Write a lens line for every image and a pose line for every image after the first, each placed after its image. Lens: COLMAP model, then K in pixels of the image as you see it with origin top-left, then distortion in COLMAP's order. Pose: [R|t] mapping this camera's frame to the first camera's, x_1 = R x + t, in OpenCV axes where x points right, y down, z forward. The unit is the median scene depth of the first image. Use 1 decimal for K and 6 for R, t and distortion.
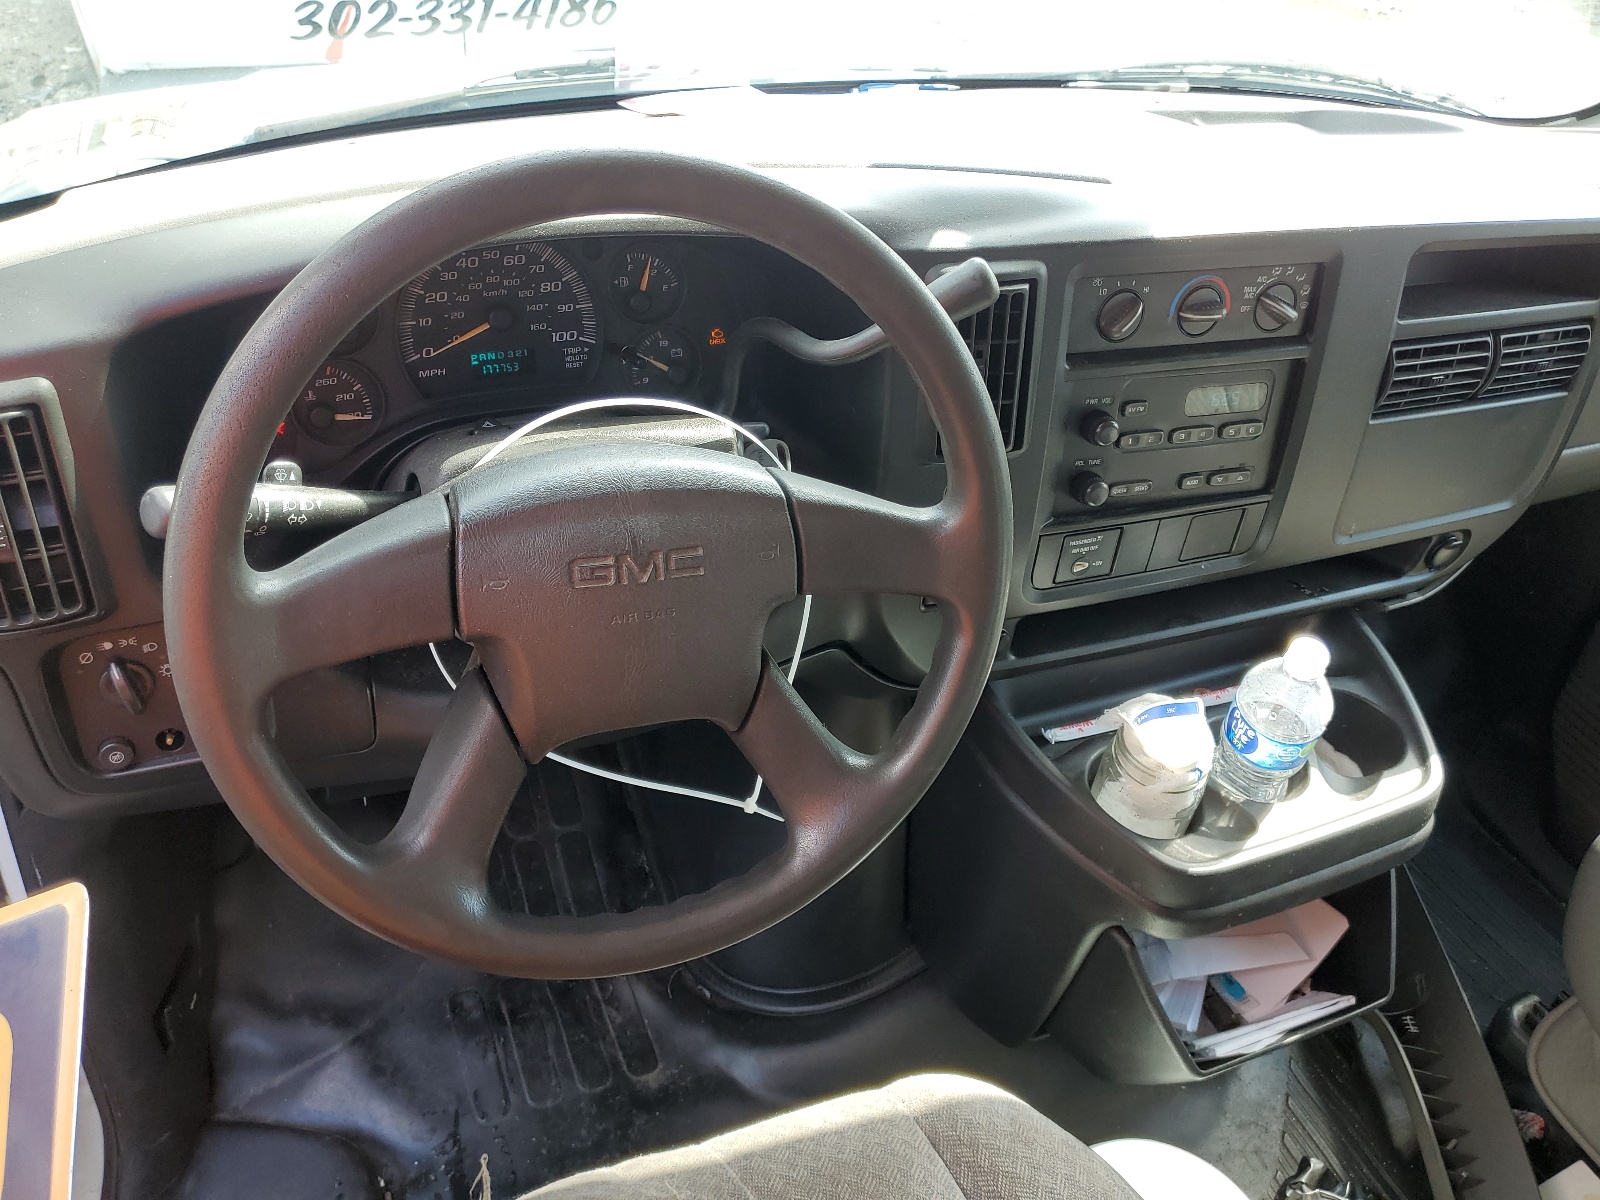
lens RADIAL K [[1147.1, 0, 800.0], [0, 1147.1, 600.0], [0, 0, 1]] dist [-0.029630, -0.001336]
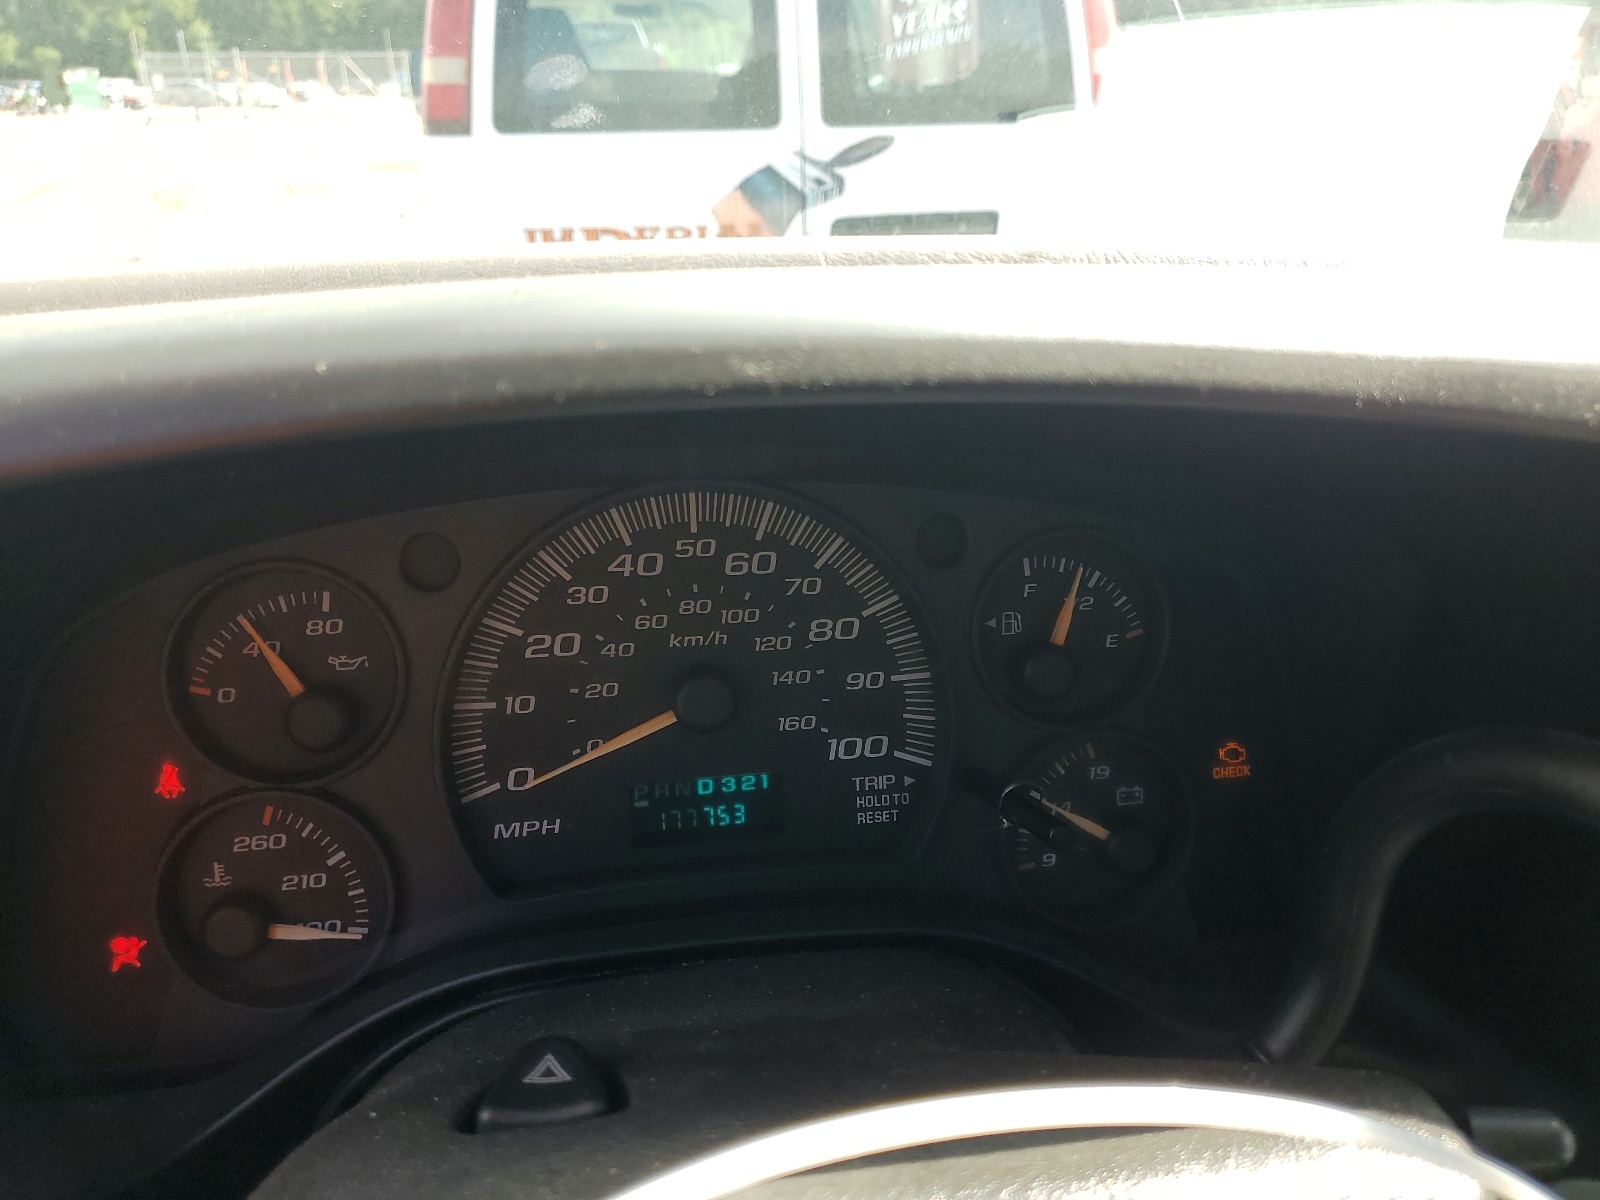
lens RADIAL K [[1147.1, 0, 800.0], [0, 1147.1, 600.0], [0, 0, 1]] dist [-0.029630, -0.001336]
pose [[0.969914, 0.004822, -0.243399, -0.131693], [-0.083217, 0.946144, -0.312867, -0.156579], [0.228782, 0.323709, 0.918080, 0.625670]]
